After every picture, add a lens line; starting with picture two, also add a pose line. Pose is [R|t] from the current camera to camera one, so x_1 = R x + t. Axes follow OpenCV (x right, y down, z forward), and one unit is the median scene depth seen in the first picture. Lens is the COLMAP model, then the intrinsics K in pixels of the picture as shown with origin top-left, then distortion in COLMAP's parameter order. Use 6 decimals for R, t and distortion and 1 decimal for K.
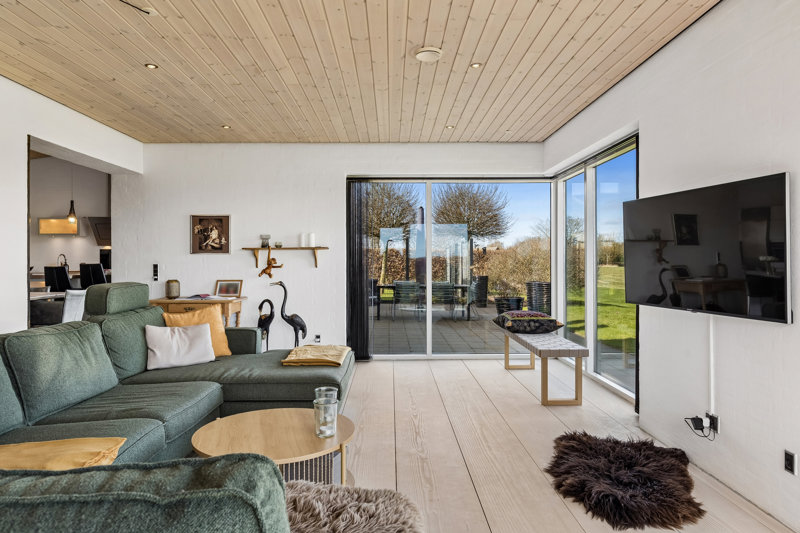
lens RADIAL K [[517.7, 0, 400.0], [0, 517.7, 266.5], [0, 0, 1]] dist [0.000370, 0.000426]
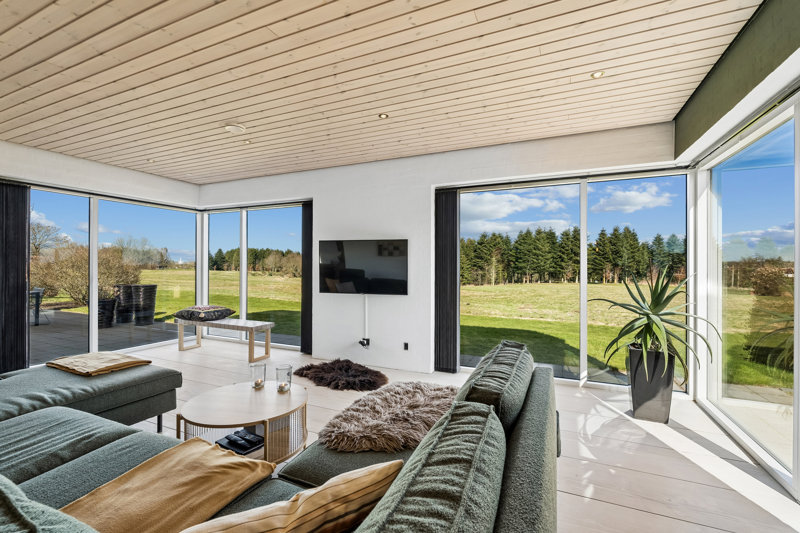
lens RADIAL K [[359.0, 0, 400.0], [0, 359.0, 266.5], [0, 0, 1]] dist [-0.000905, -0.000093]
pose [[0.432865, 0.012658, 0.901370, -0.757443], [0.001911, 0.999886, -0.014959, -0.006826], [-0.901457, 0.008197, 0.432791, 0.176092]]
